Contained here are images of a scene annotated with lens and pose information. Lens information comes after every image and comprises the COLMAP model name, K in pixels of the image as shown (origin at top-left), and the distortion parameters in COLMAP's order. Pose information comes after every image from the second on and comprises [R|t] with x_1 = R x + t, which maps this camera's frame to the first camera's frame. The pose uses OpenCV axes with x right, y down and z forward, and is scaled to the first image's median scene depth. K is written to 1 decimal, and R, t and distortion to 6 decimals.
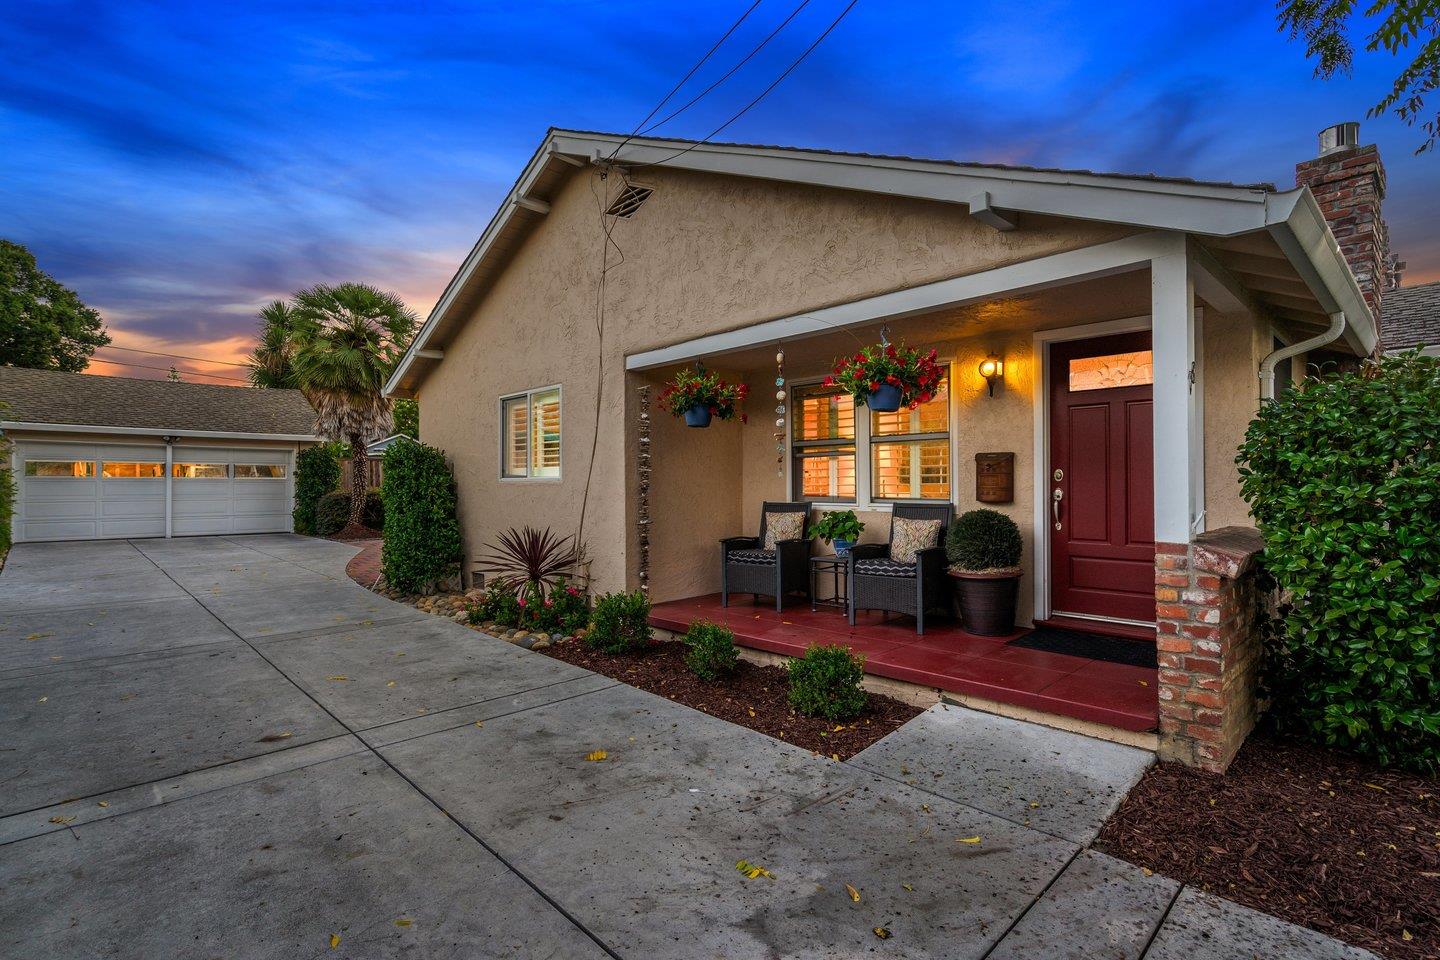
lens RADIAL K [[689.0, 0, 720.0], [0, 689.0, 480.0], [0, 0, 1]] dist [-0.000182, -0.000085]
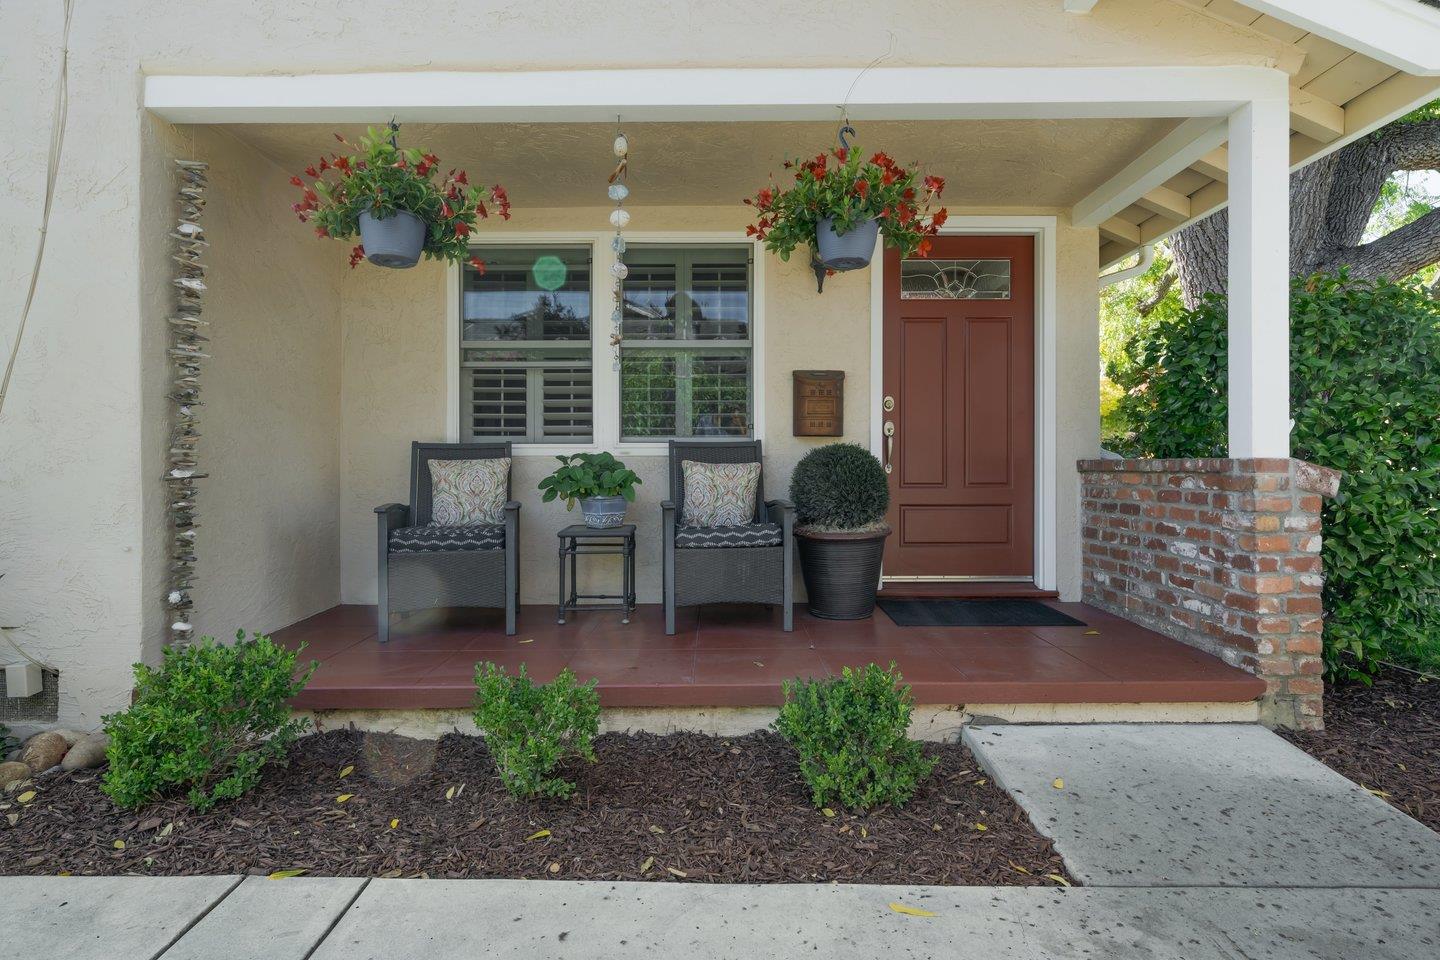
lens RADIAL K [[775.0, 0, 712.8], [0, 775.0, 462.1], [0, 0, 1]] dist [0.004045, 0.000528]
pose [[0.695872, 0.008197, 0.718119, -0.239642], [-0.007028, 0.999965, -0.004603, 0.055285], [-0.718131, -0.001844, 0.695905, 0.443548]]
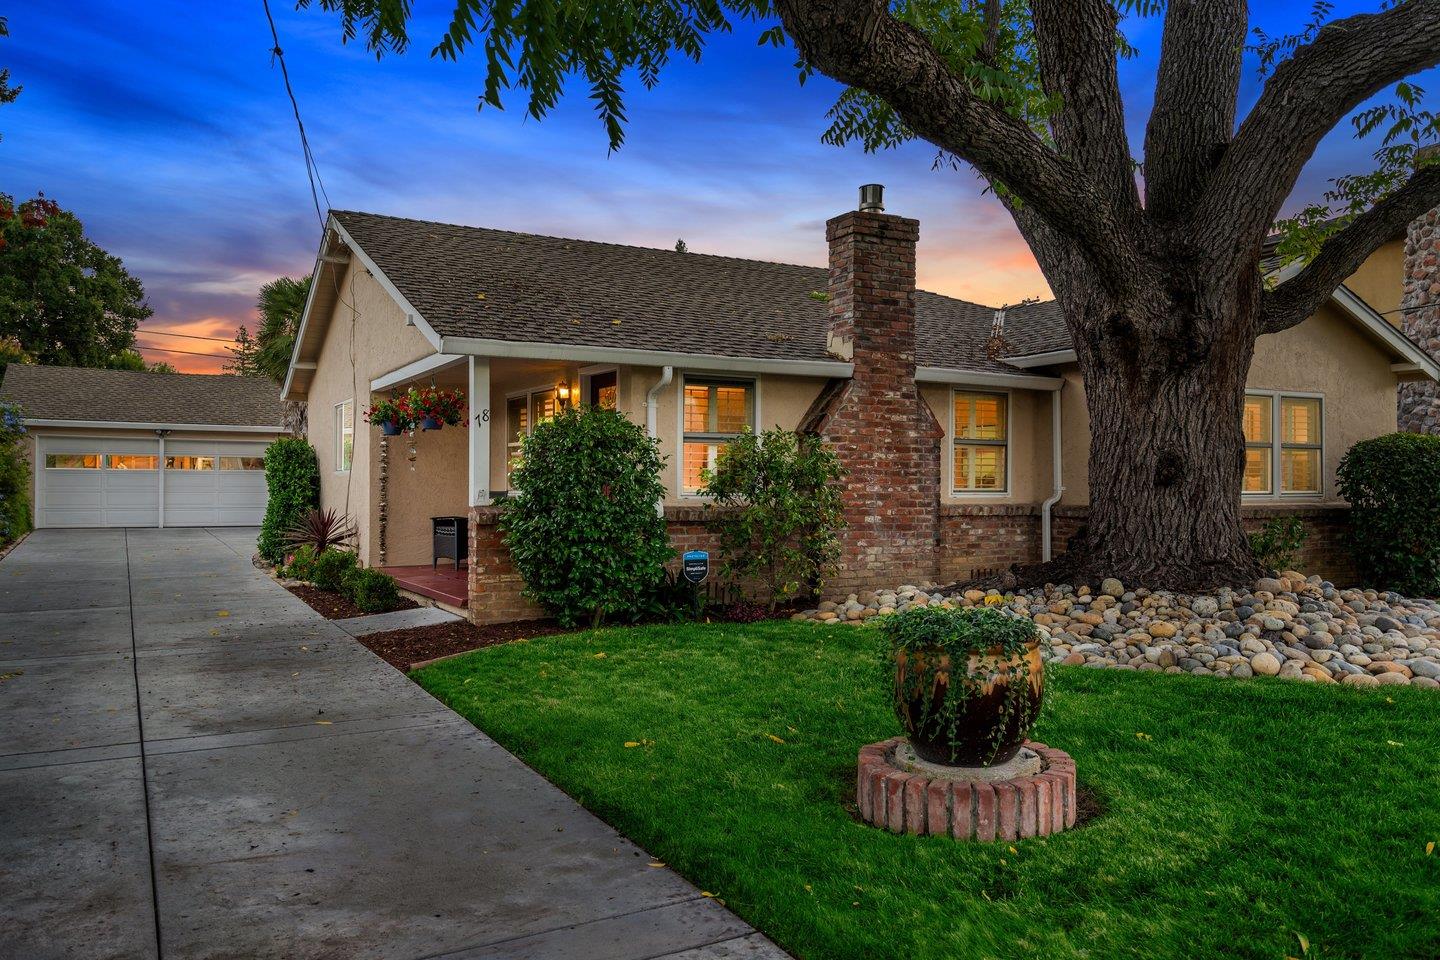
lens RADIAL K [[1064.8, 0, 720.0], [0, 1064.8, 480.0], [0, 0, 1]] dist [-0.000213, -0.001539]
pose [[0.967109, 0.006224, -0.254288, 1.091150], [-0.005222, 0.999976, 0.004615, 0.000525], [0.254310, -0.003135, 0.967118, -0.868313]]
